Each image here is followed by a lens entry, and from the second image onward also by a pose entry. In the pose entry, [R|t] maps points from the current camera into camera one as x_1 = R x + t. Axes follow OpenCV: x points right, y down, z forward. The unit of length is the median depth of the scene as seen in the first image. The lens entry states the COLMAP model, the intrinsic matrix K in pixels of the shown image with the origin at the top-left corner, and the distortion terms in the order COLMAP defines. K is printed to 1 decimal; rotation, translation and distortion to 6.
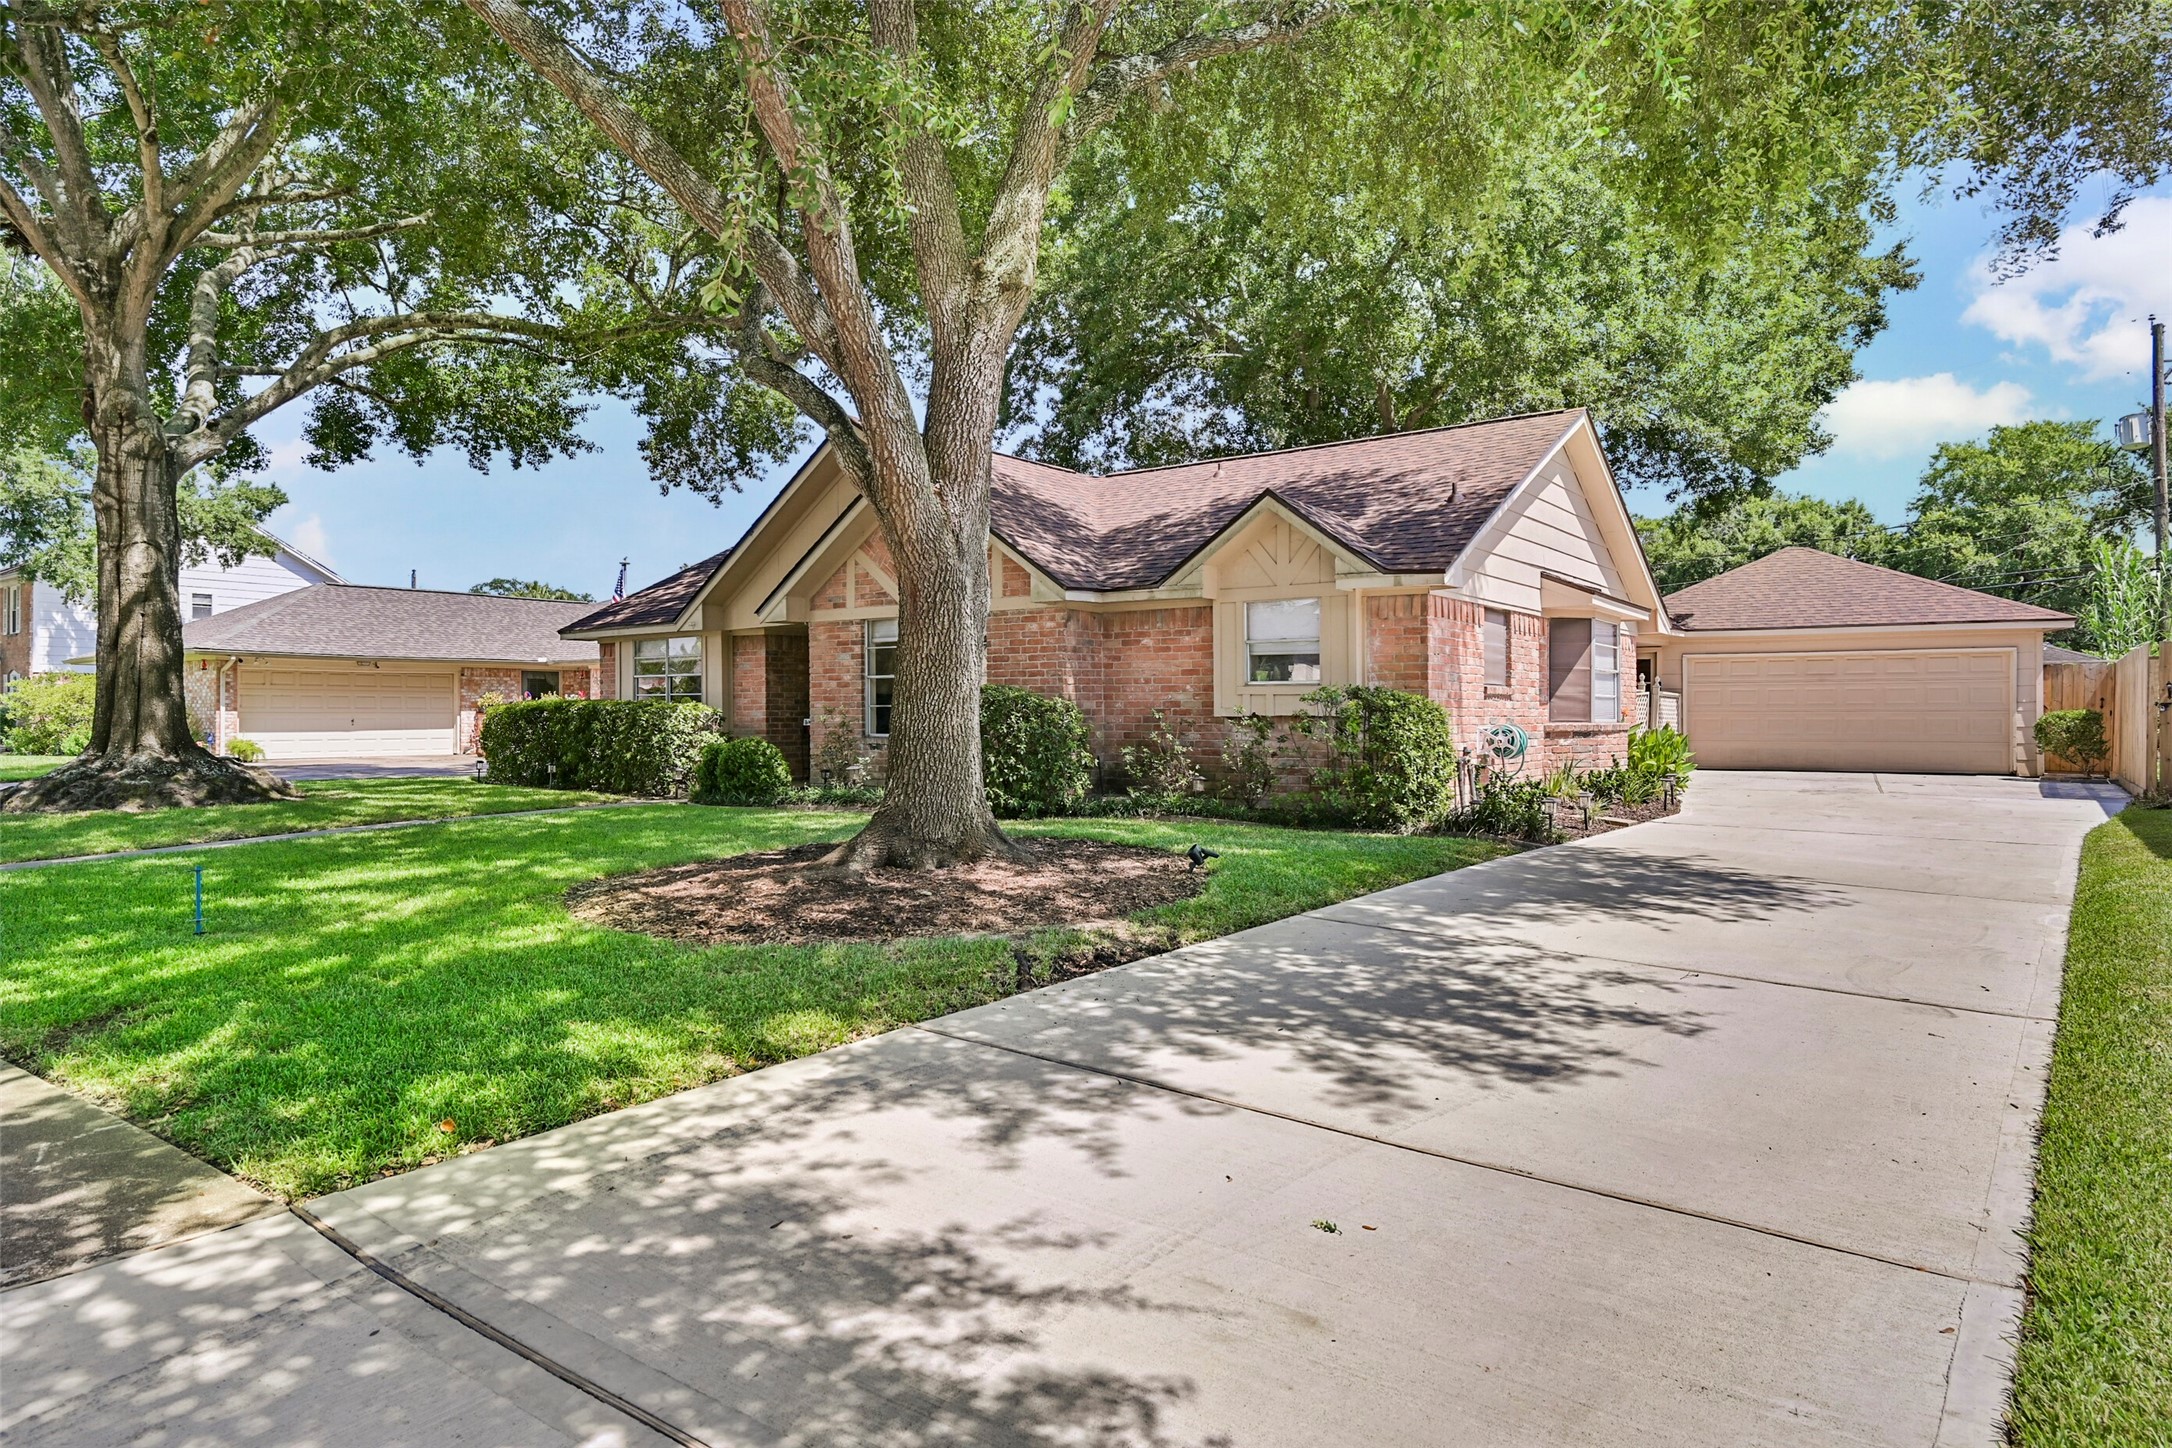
lens RADIAL K [[1218.7, 0, 1086.0], [0, 1218.7, 724.0], [0, 0, 1]] dist [-0.000392, -0.000074]
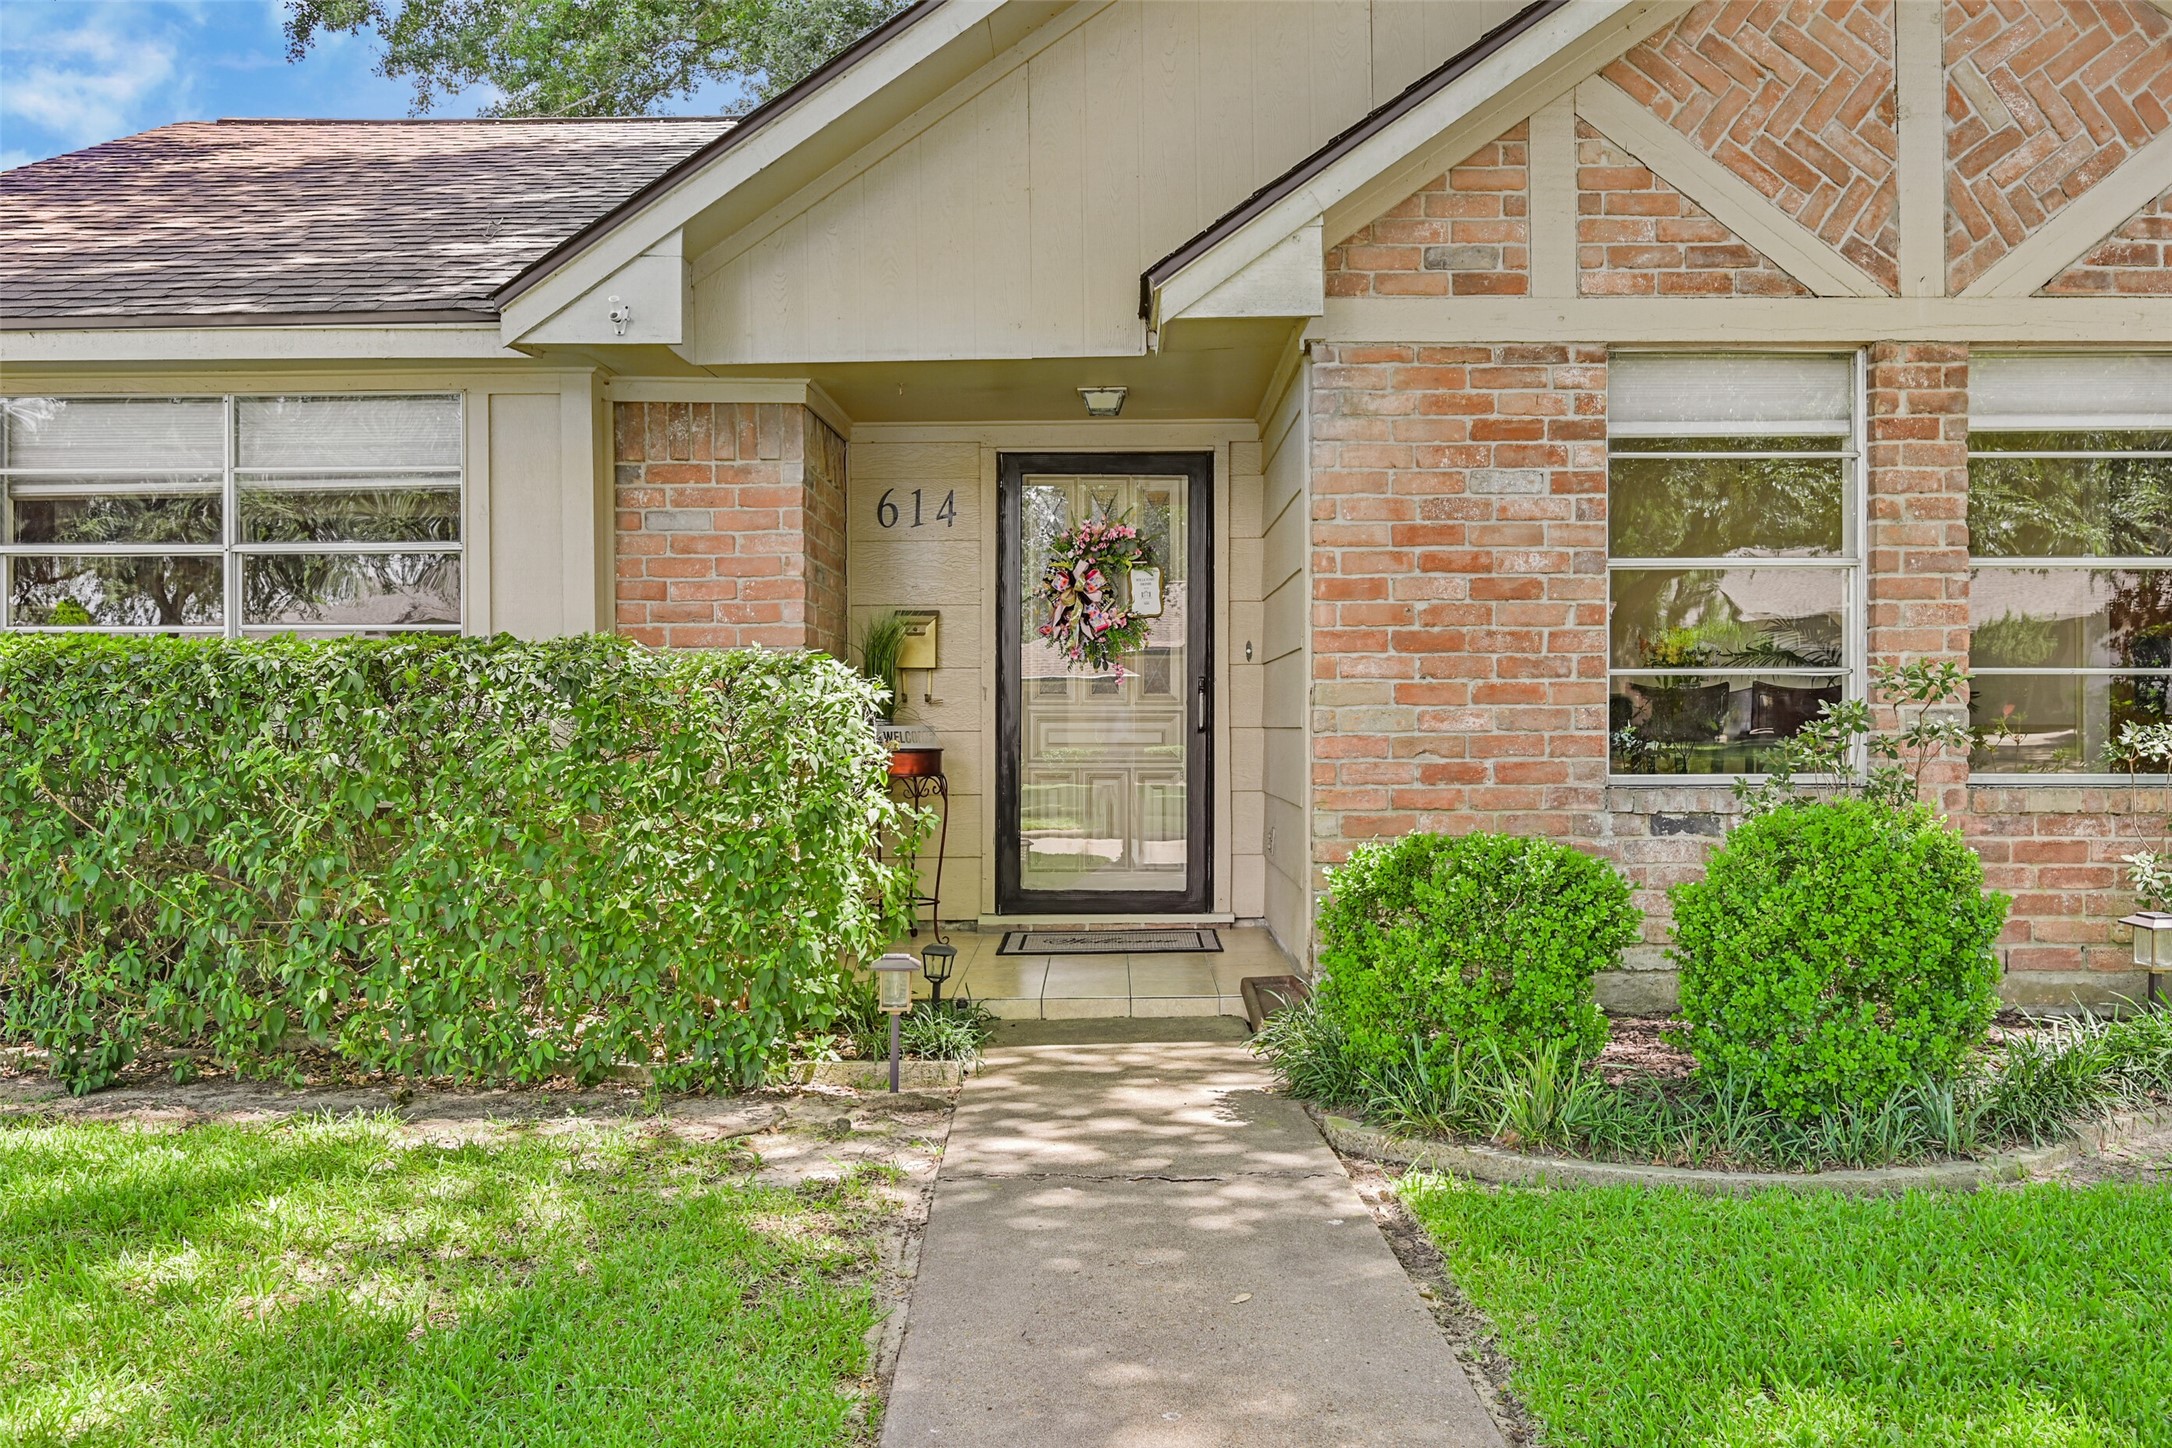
lens RADIAL K [[1667.1, 0, 1086.0], [0, 1667.1, 724.0], [0, 0, 1]] dist [-0.003953, -0.002476]
pose [[0.804401, -0.001440, 0.594085, -0.485018], [0.009342, 0.999904, -0.010225, -0.000659], [-0.594013, 0.013775, 0.804337, 0.769144]]
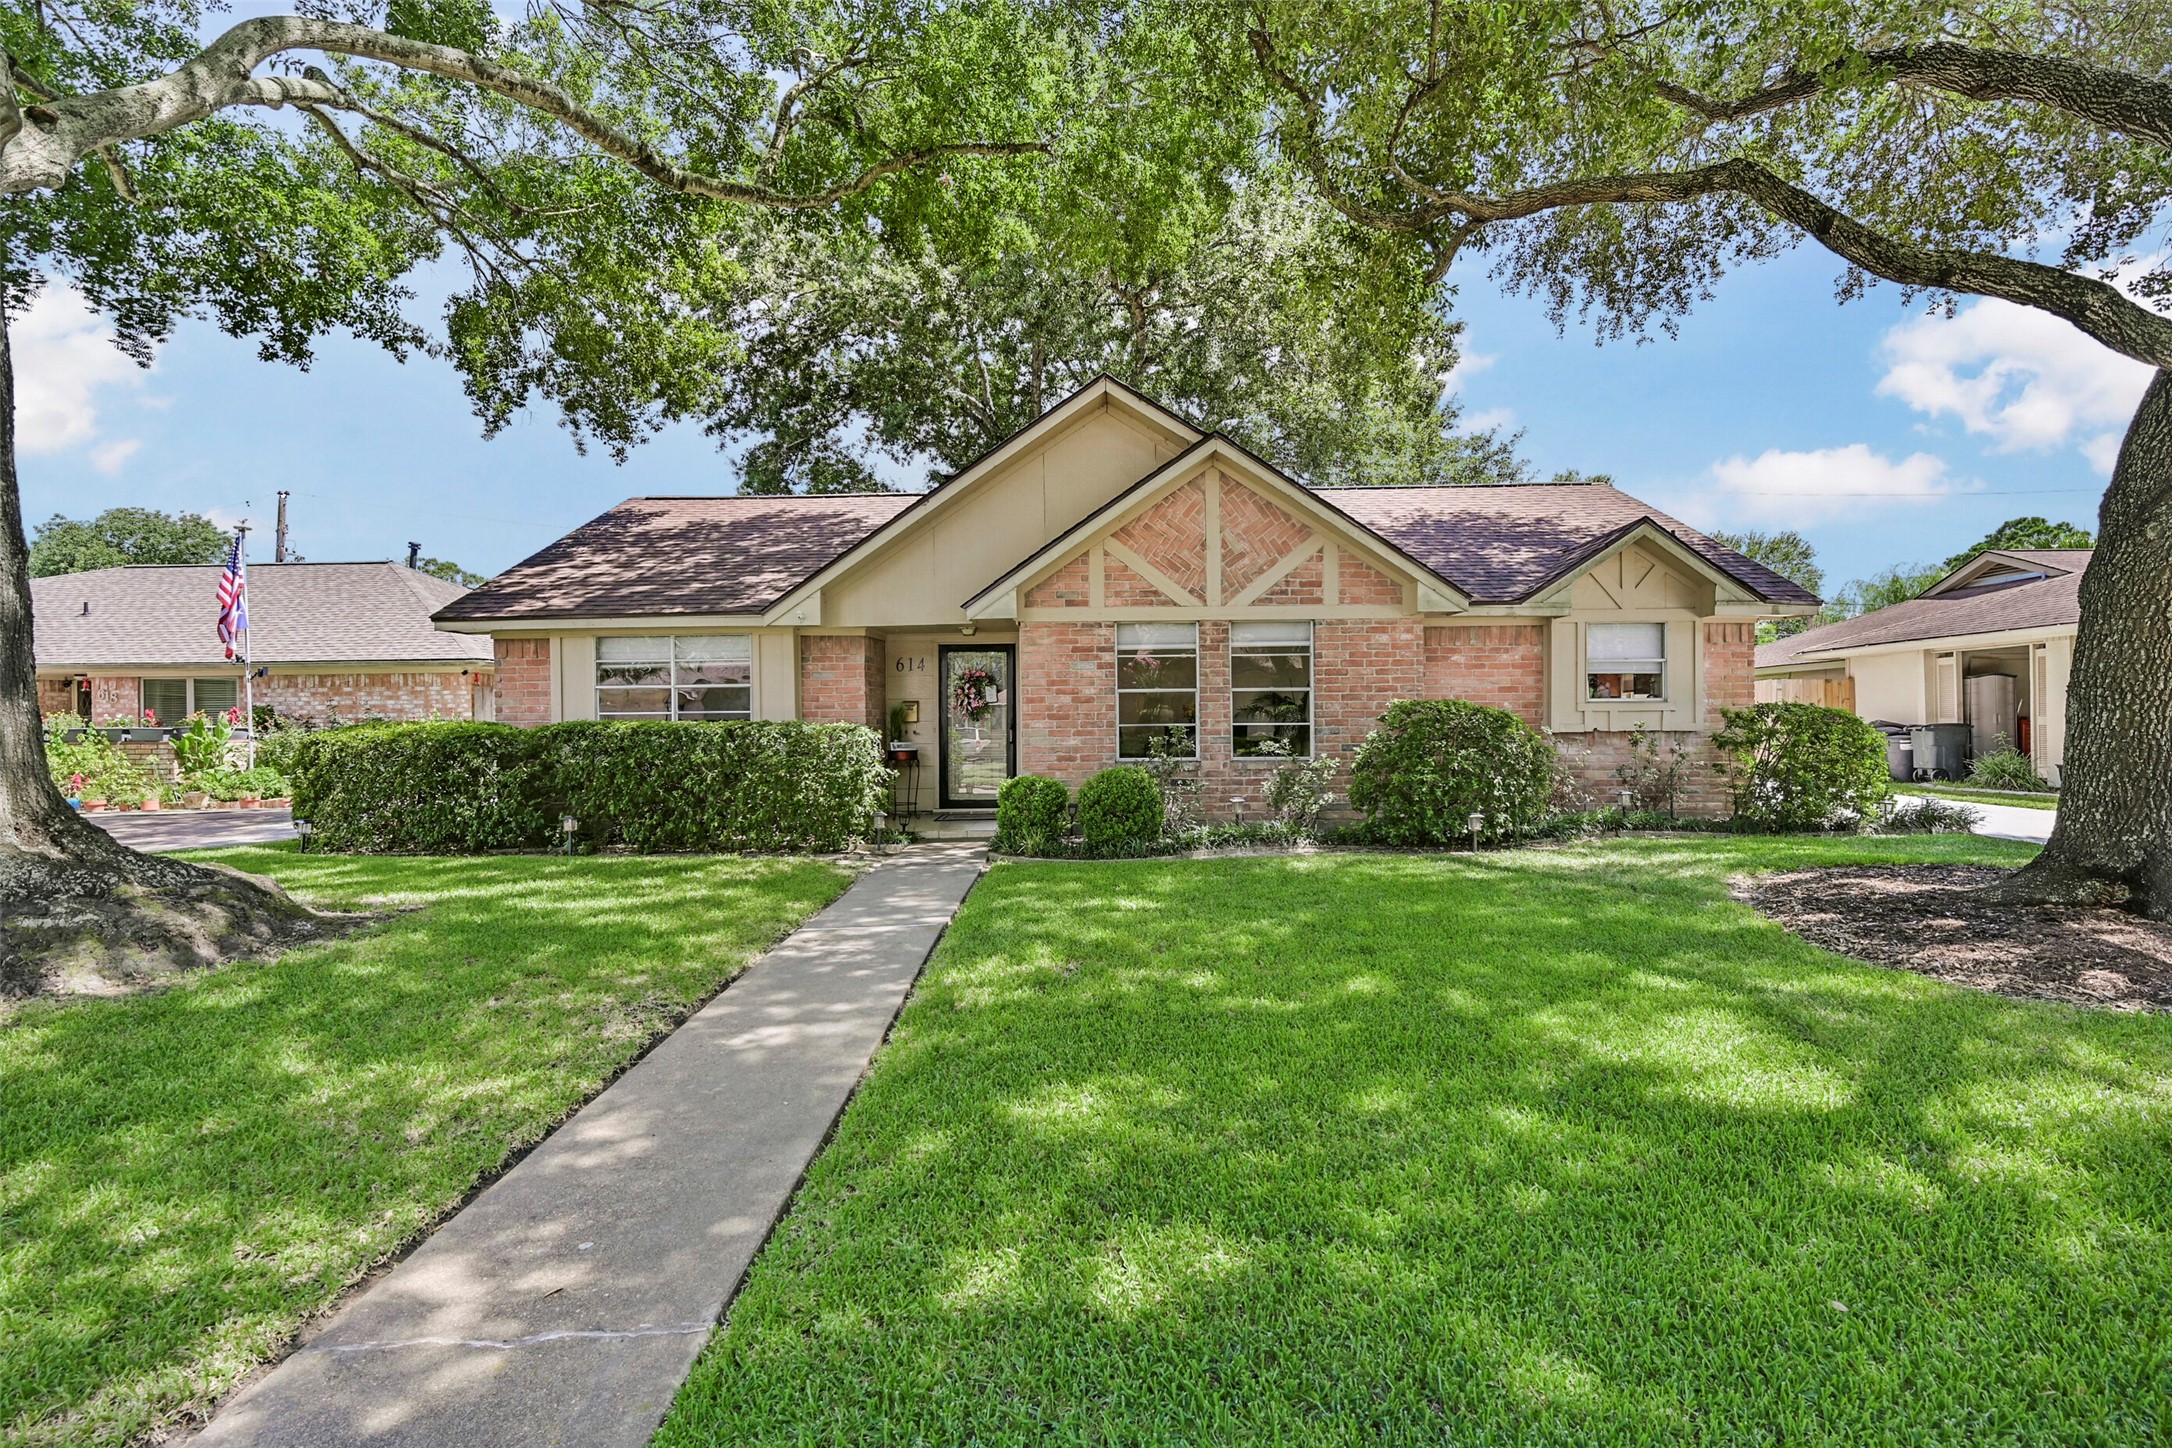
lens RADIAL K [[985.2, 0, 1086.0], [0, 985.2, 724.0], [0, 0, 1]] dist [0.001546, 0.000176]
pose [[0.813276, -0.007166, 0.581834, -0.585124], [0.015857, 0.999826, -0.009850, -0.009579], [-0.581662, 0.017237, 0.813248, 0.461195]]
